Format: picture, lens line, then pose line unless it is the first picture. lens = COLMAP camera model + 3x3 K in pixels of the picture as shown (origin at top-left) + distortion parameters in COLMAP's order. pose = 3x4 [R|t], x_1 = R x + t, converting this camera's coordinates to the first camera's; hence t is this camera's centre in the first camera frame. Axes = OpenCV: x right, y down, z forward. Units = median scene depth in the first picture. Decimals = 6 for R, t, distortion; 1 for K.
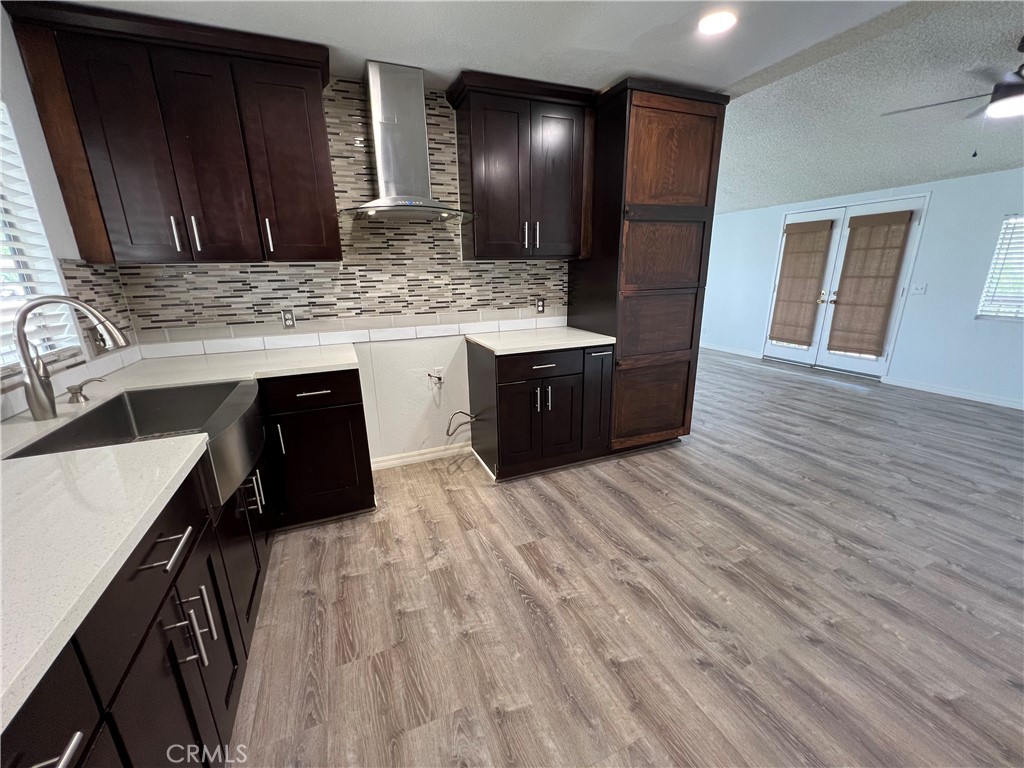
lens RADIAL K [[410.9, 0, 510.1], [0, 410.9, 388.6], [0, 0, 1]] dist [-0.002991, 0.000843]
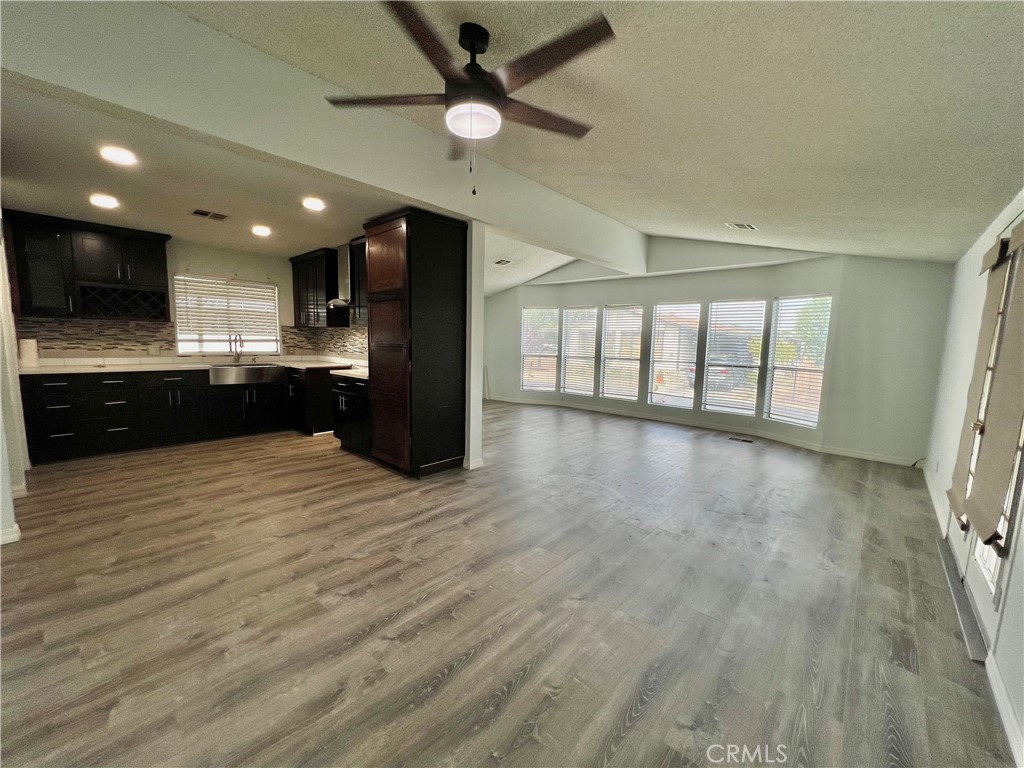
lens RADIAL K [[410.2, 0, 509.8], [0, 410.2, 387.7], [0, 0, 1]] dist [0.001229, 0.000289]
pose [[0.421593, 0.134135, -0.896809, 2.068589], [-0.280351, 0.959825, 0.011766, -0.277487], [0.862359, 0.246461, 0.442261, 0.882231]]
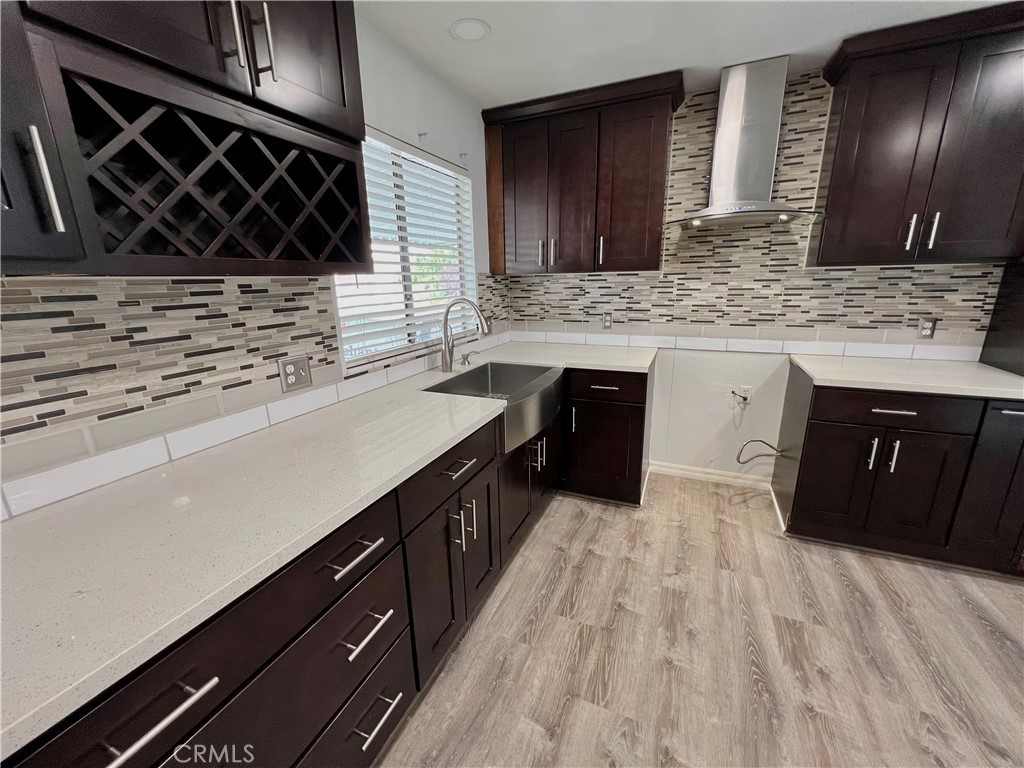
lens RADIAL K [[410.9, 0, 510.1], [0, 410.9, 388.6], [0, 0, 1]] dist [-0.002991, 0.000843]
pose [[0.688017, 0.192587, -0.699673, 0.120716], [-0.192575, 0.978029, 0.079838, -0.022472], [0.699676, 0.079809, 0.709988, 0.001482]]
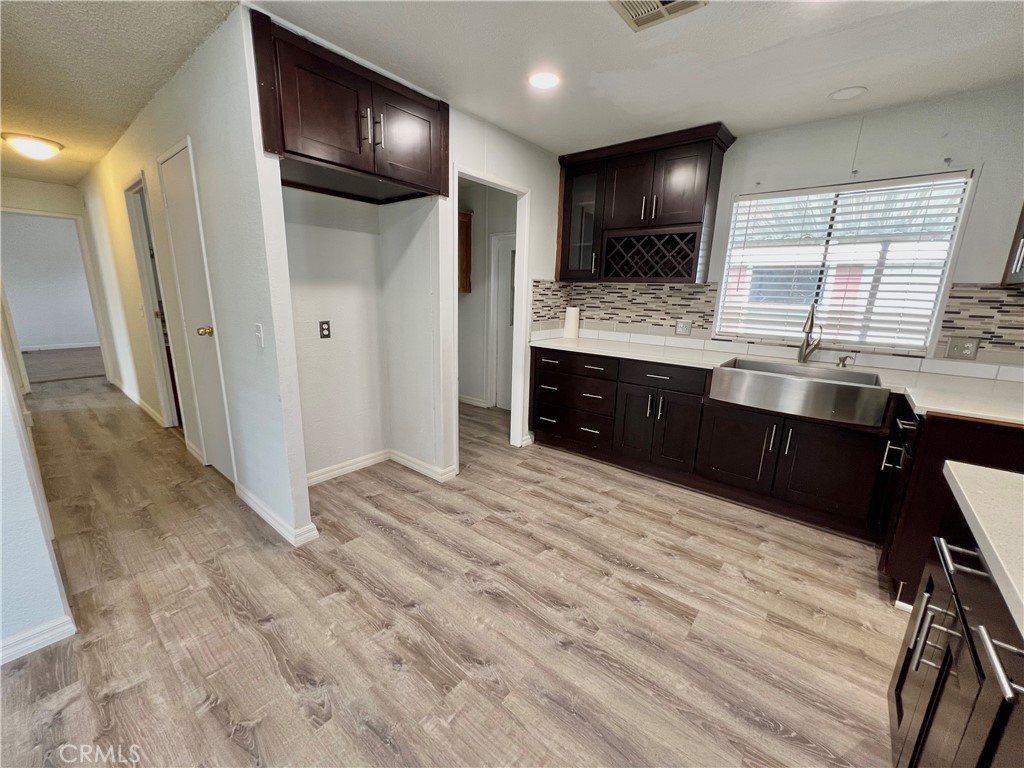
lens RADIAL K [[410.9, 0, 510.1], [0, 410.9, 388.6], [0, 0, 1]] dist [-0.002991, 0.000843]
pose [[-0.885453, 0.105549, -0.452584, 0.600339], [-0.134869, 0.873592, 0.467598, -0.313729], [0.444728, 0.475076, -0.759289, 1.079643]]
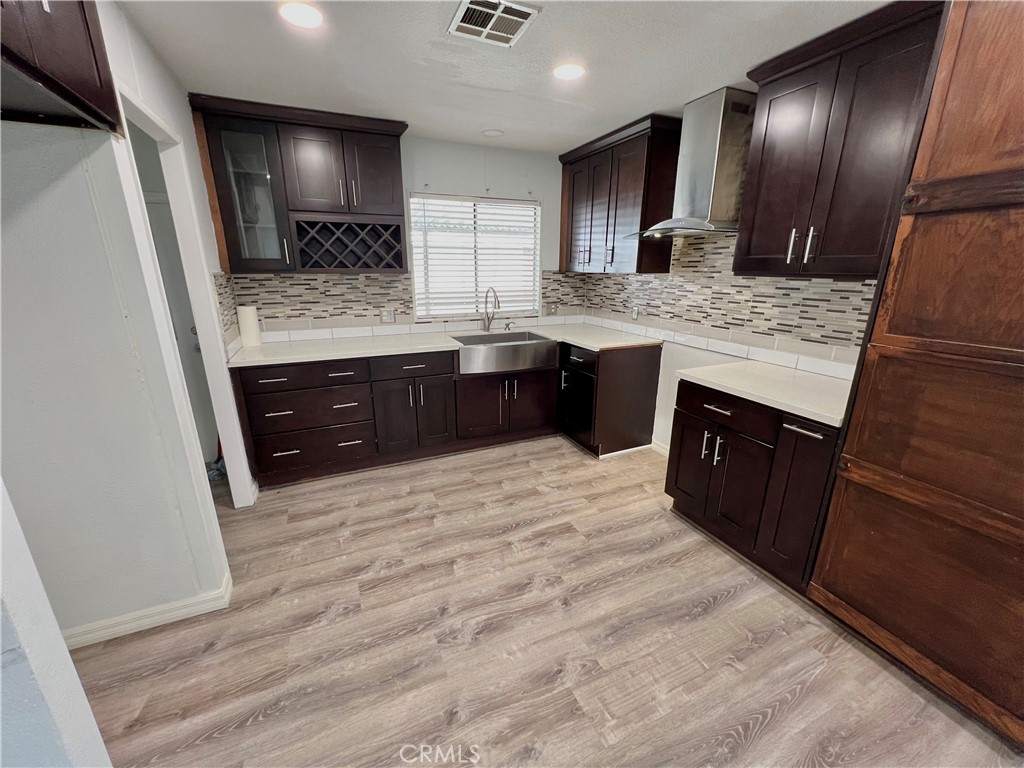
lens RADIAL K [[410.9, 0, 510.1], [0, 410.9, 388.6], [0, 0, 1]] dist [-0.002991, 0.000843]
pose [[0.021252, 0.303839, -0.952486, 0.877594], [-0.277262, 0.917124, 0.286373, -0.222003], [0.960559, 0.258002, 0.103733, 0.530871]]
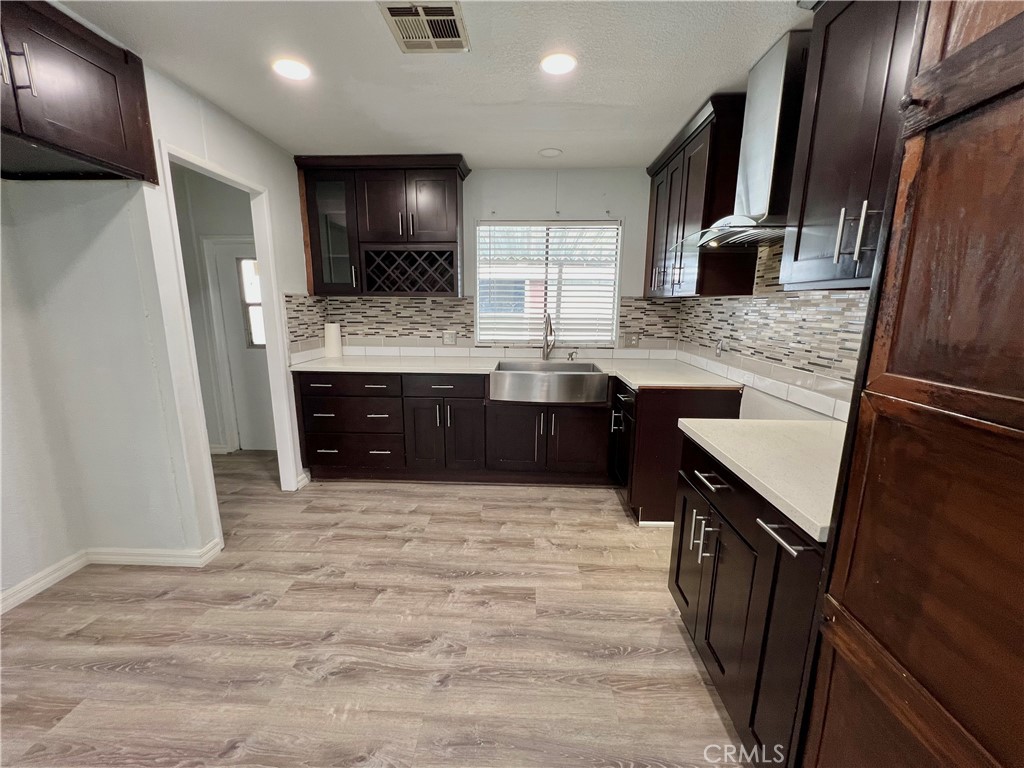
lens RADIAL K [[410.9, 0, 510.1], [0, 410.9, 388.6], [0, 0, 1]] dist [-0.002991, 0.000843]
pose [[-0.427293, 0.196890, -0.882414, 0.686994], [-0.247476, 0.913254, 0.323607, -0.293562], [0.869584, 0.356652, -0.341501, 0.957513]]
